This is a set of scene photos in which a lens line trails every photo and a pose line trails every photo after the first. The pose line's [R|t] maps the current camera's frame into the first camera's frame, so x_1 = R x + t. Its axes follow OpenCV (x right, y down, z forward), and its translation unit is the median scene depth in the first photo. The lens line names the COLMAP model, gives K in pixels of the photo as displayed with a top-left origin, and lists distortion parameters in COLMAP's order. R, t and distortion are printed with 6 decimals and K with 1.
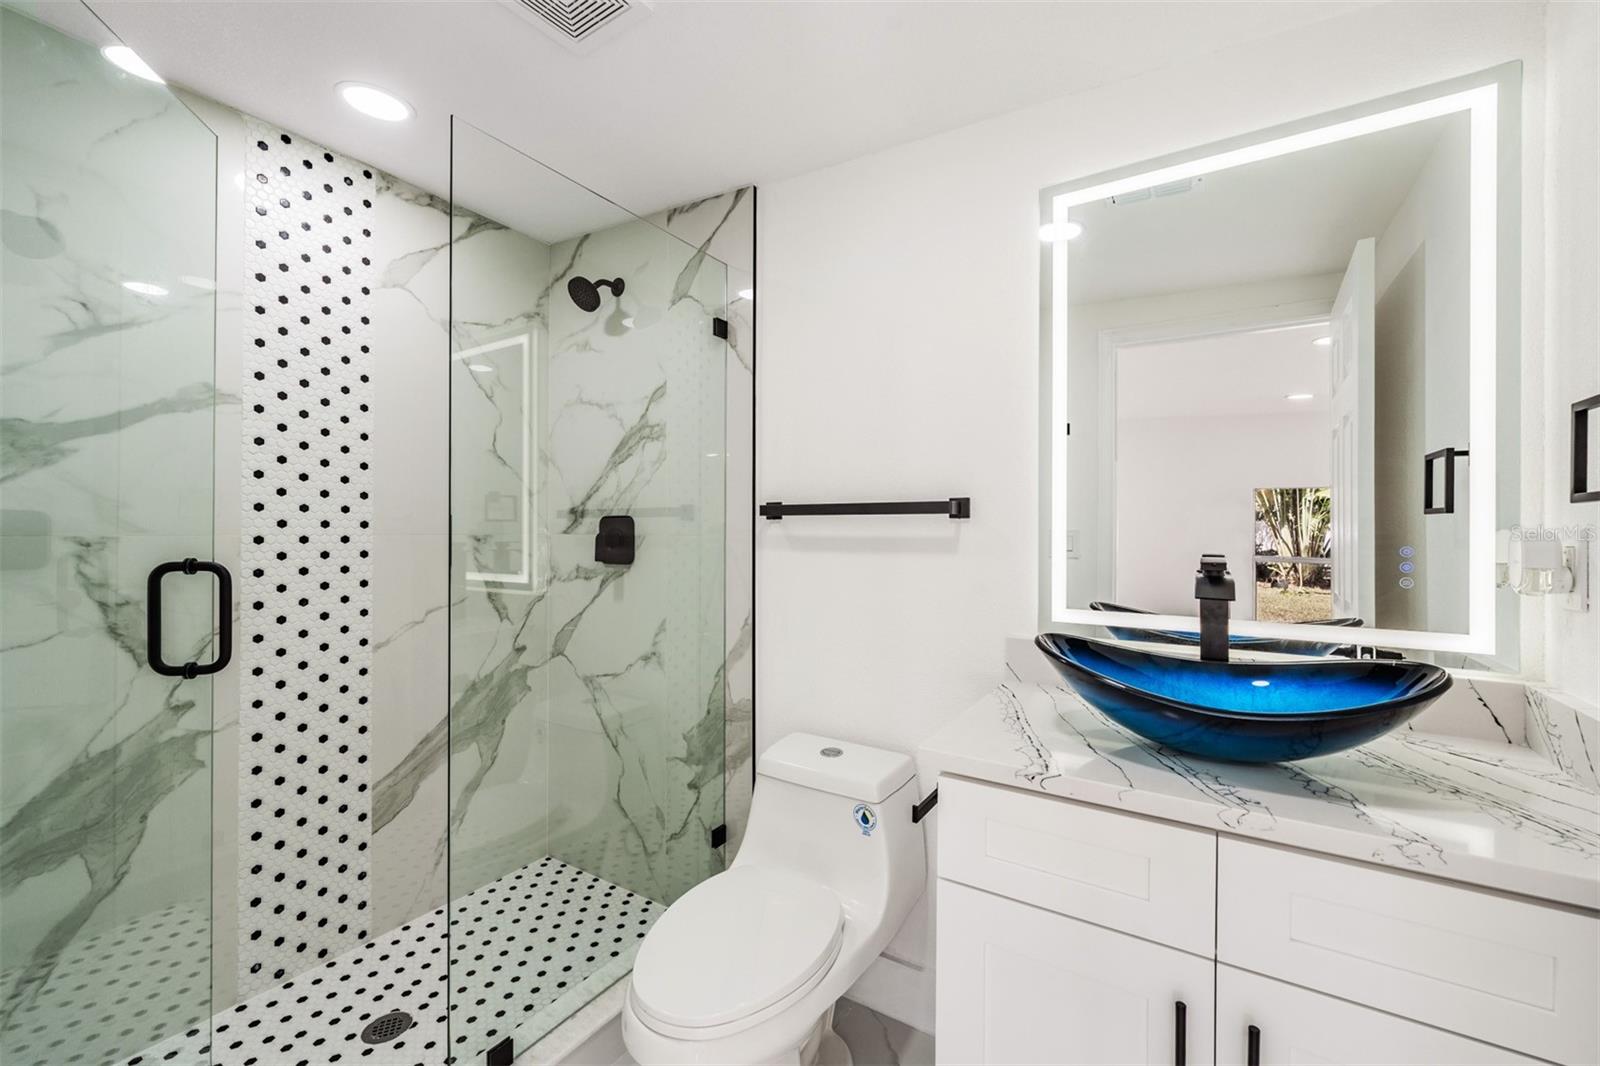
lens RADIAL K [[644.6, 0, 789.7], [0, 644.6, 535.8], [0, 0, 1]] dist [0.002159, 0.000000]
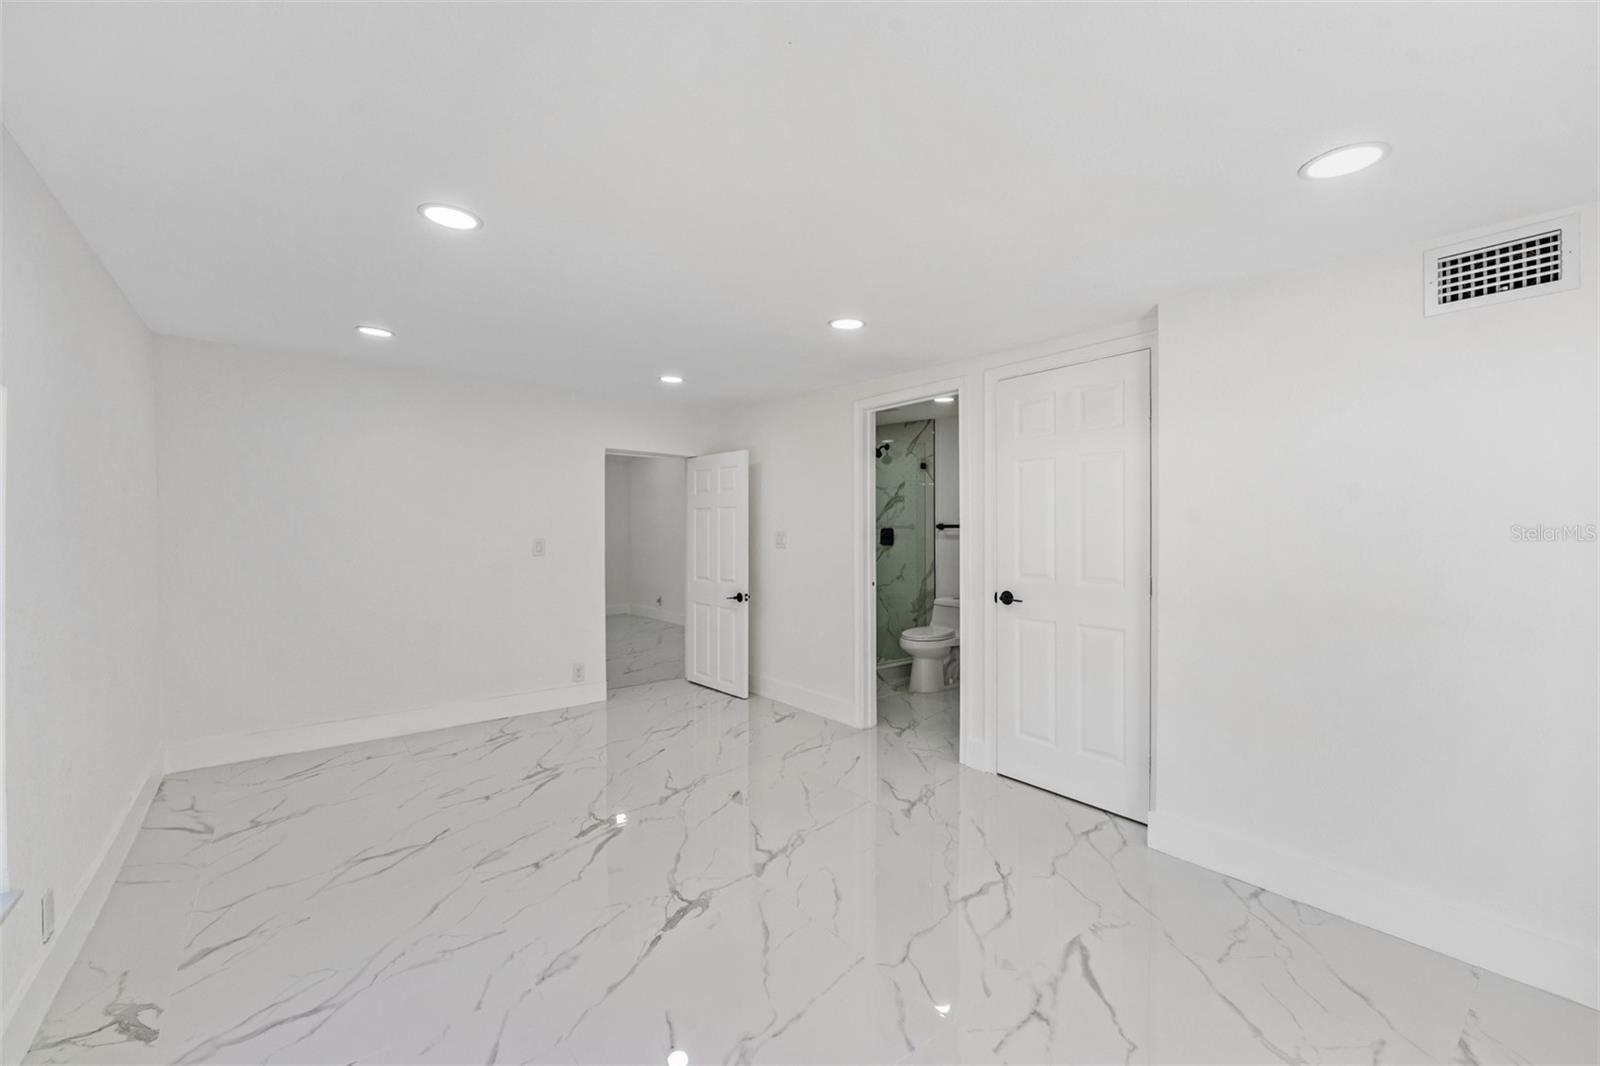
lens RADIAL K [[644.6, 0, 803.3], [0, 644.6, 534.2], [0, 0, 1]] dist [0.002159, 0.000000]
pose [[0.950850, -0.007038, -0.309571, 0.278743], [0.004674, 0.999954, -0.008380, 0.018456], [0.309616, 0.006521, 0.950839, -1.955200]]
